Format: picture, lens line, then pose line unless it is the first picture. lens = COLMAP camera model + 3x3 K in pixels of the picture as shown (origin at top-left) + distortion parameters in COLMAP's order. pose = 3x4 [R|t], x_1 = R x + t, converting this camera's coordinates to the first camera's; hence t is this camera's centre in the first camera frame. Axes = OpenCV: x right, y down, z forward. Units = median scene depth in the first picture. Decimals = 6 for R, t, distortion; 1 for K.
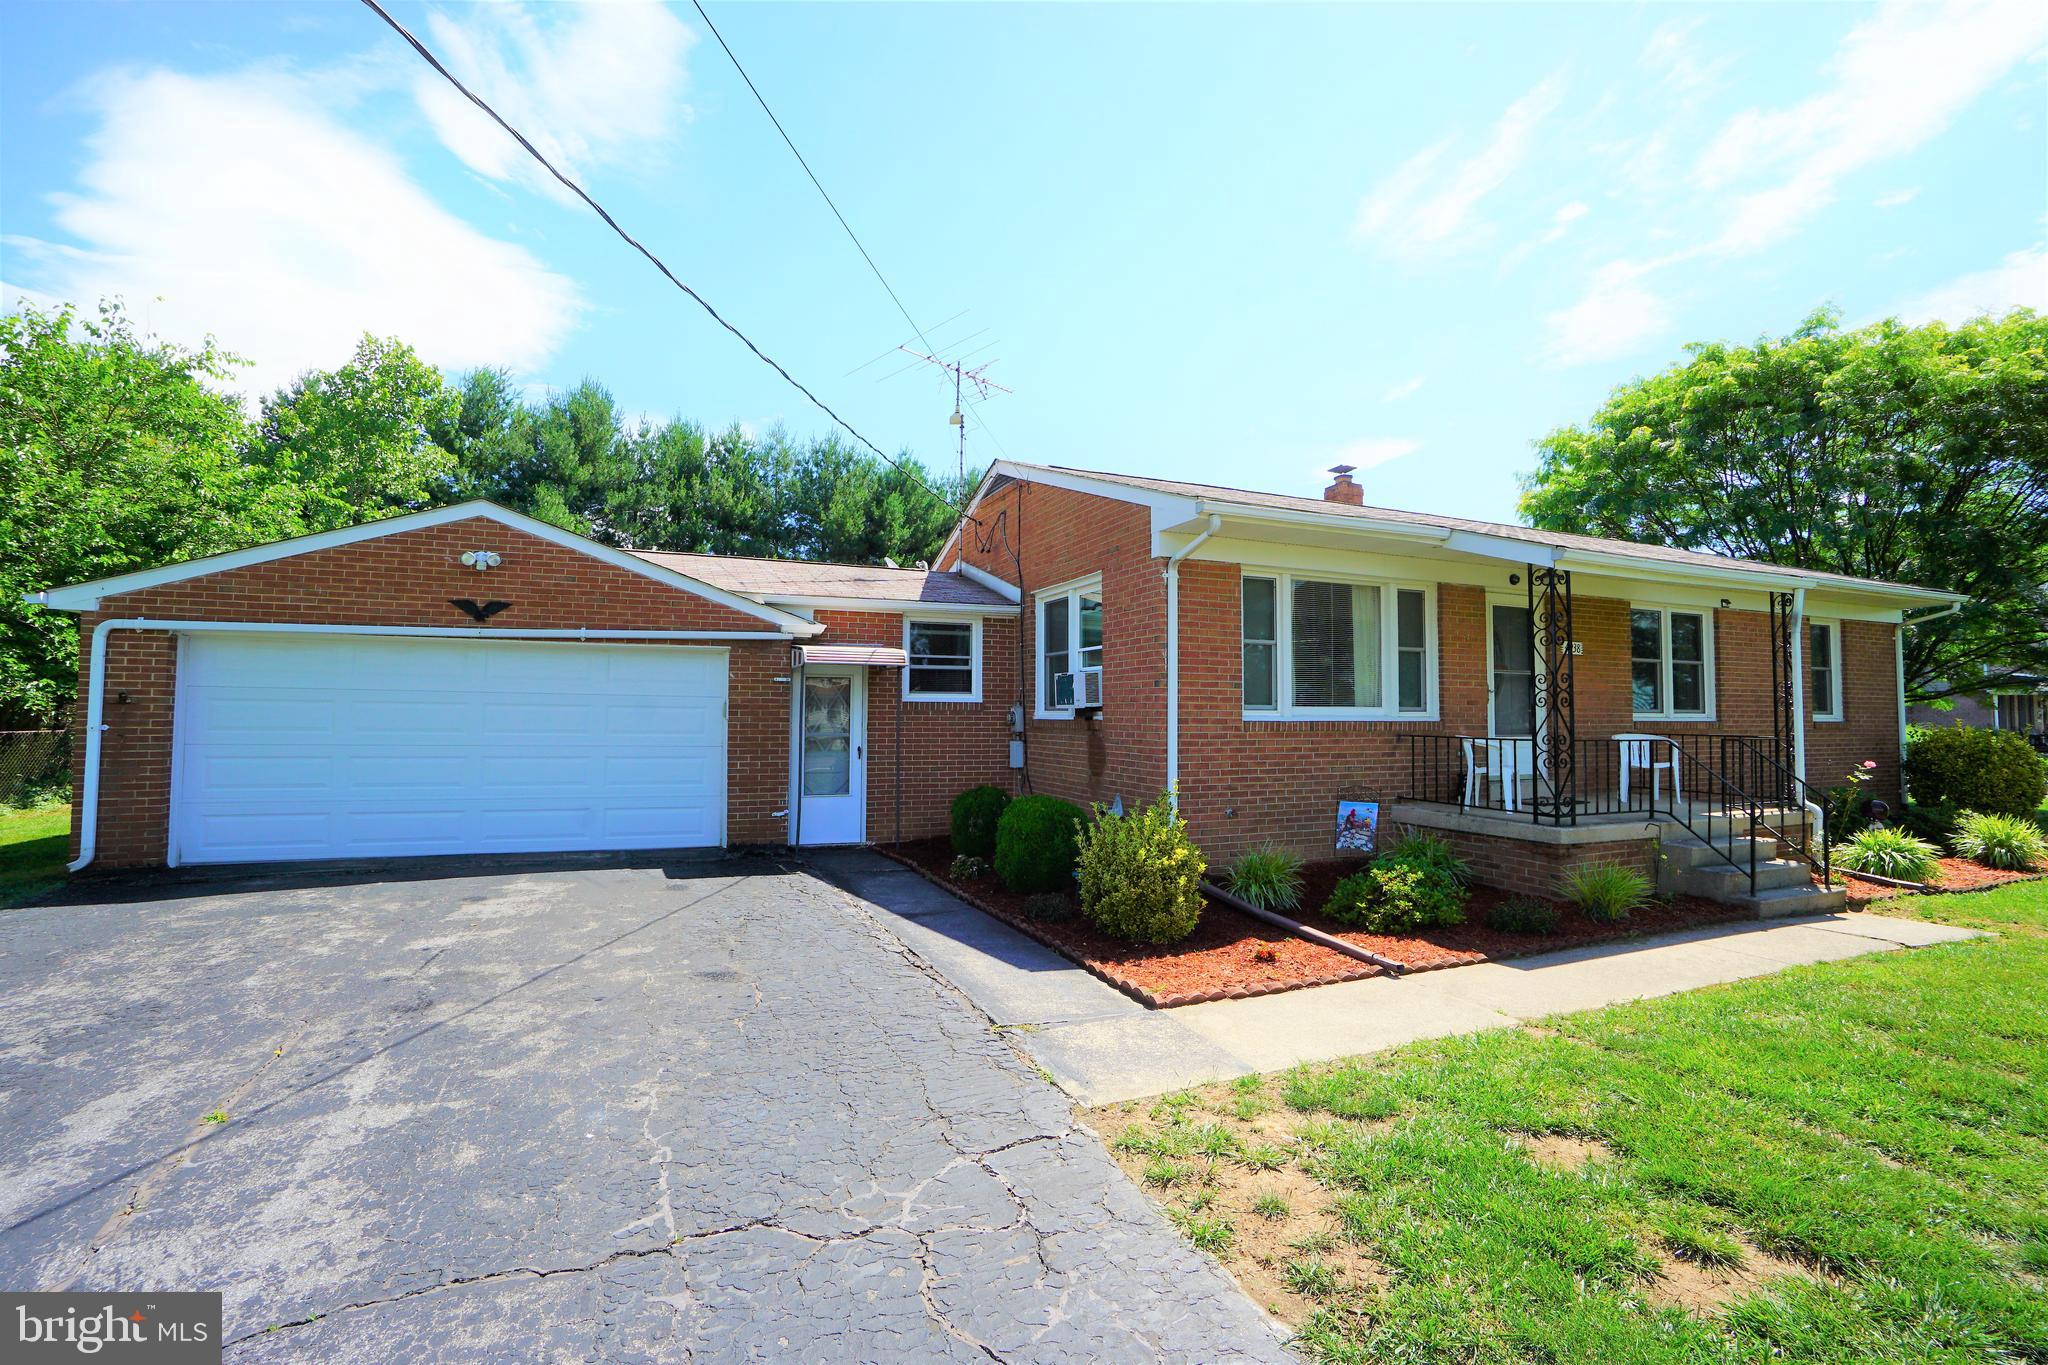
lens RADIAL K [[907.3, 0, 1018.8], [0, 907.3, 670.0], [0, 0, 1]] dist [-0.057417, 0.019373]
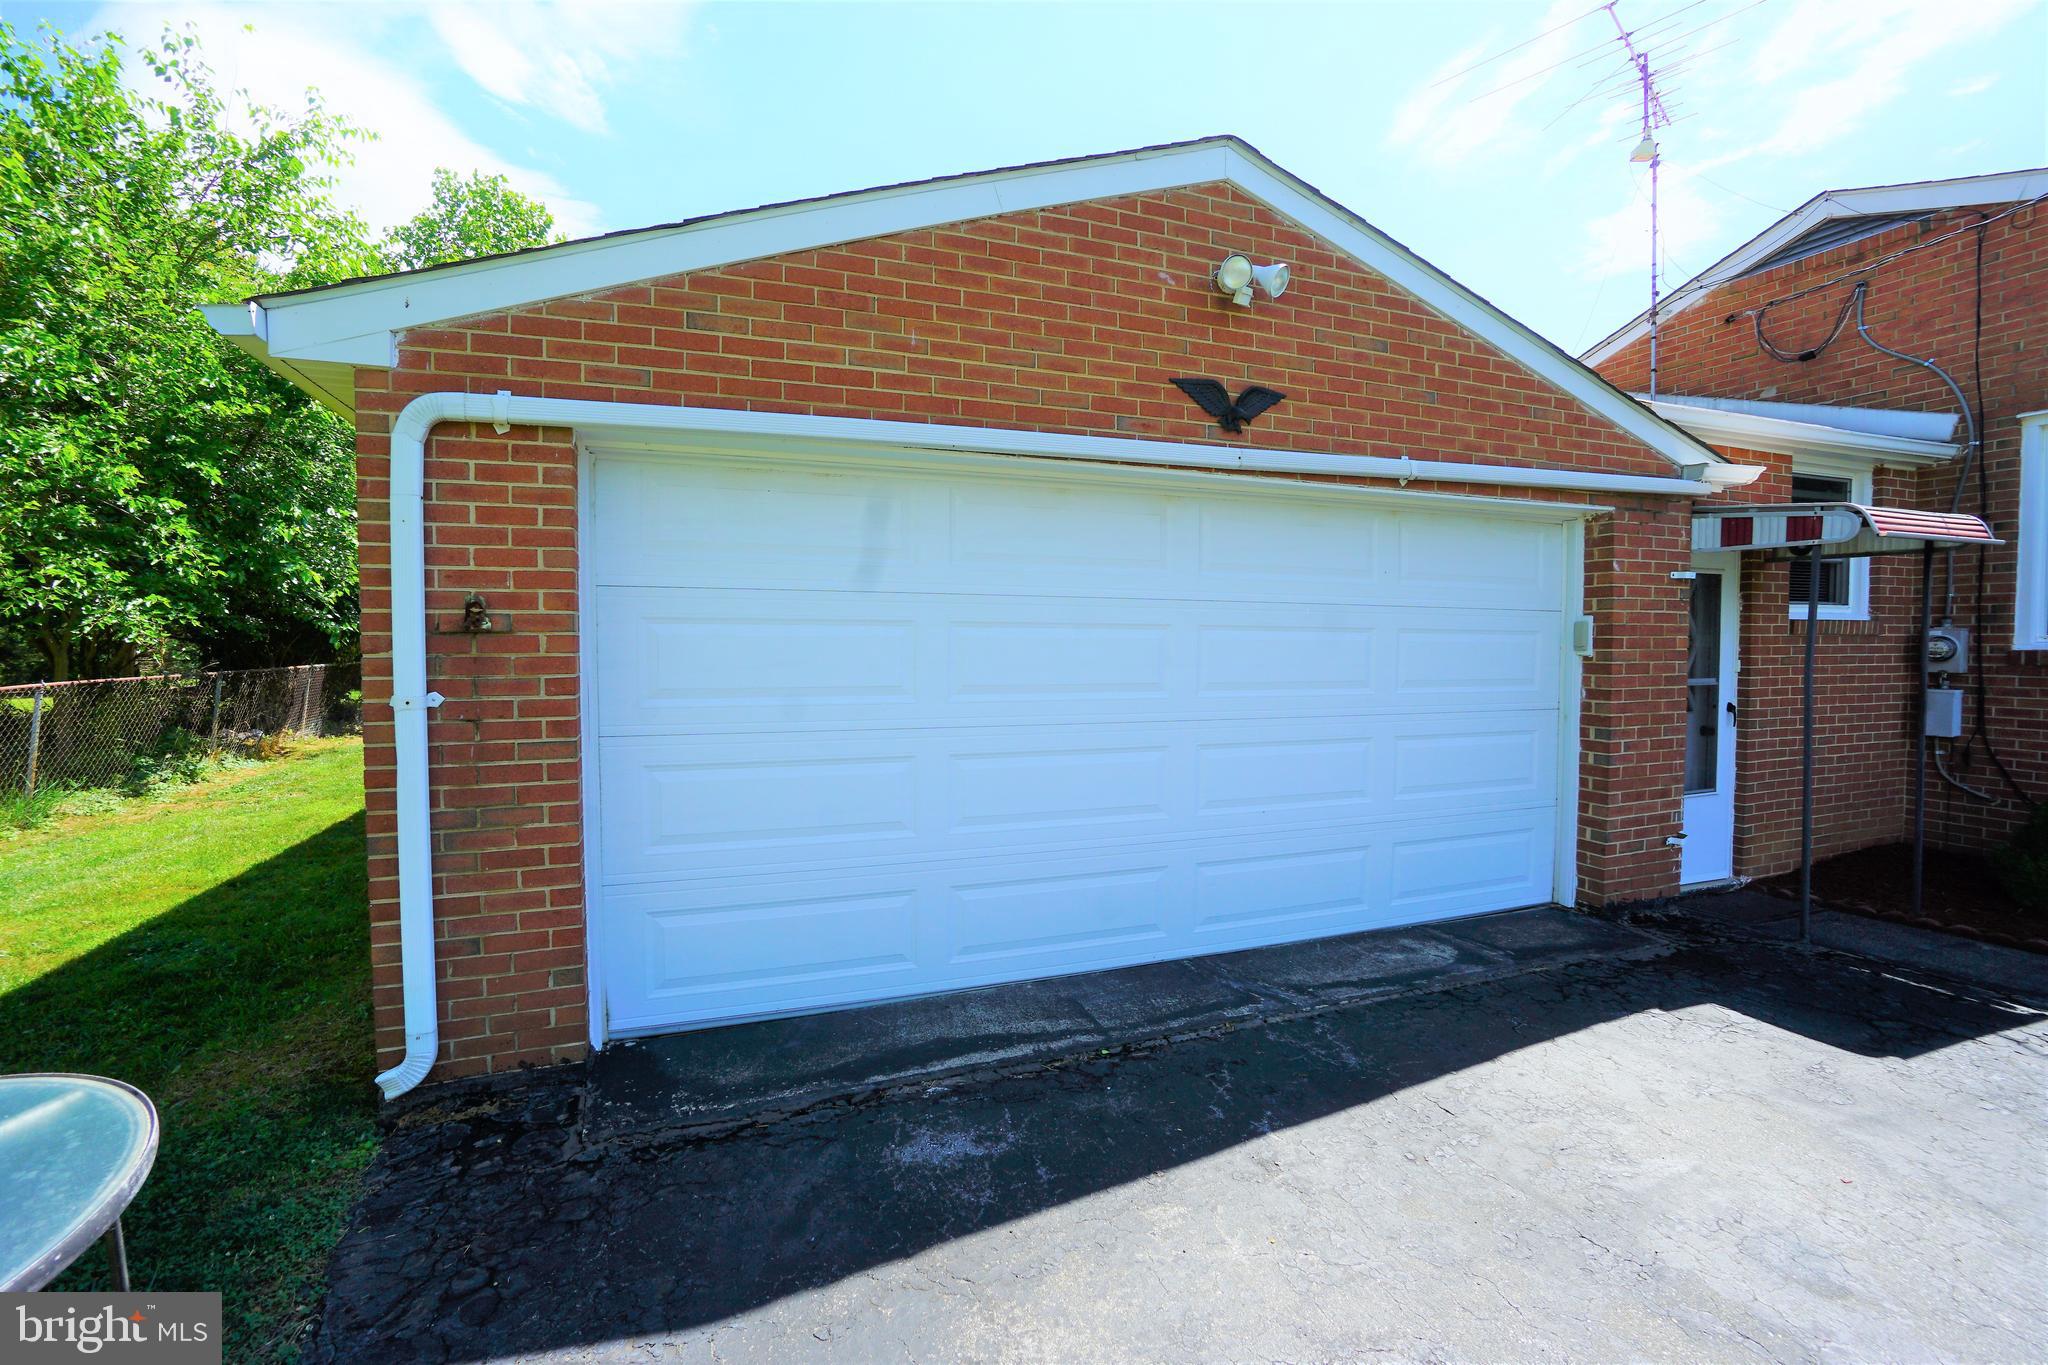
lens RADIAL K [[907.3, 0, 1016.9], [0, 907.3, 672.3], [0, 0, 1]] dist [-0.057417, 0.019373]
pose [[0.999610, -0.004526, -0.027562, -0.739103], [0.006882, 0.996273, 0.085983, 0.023148], [0.027070, -0.086139, 0.995915, 0.595382]]
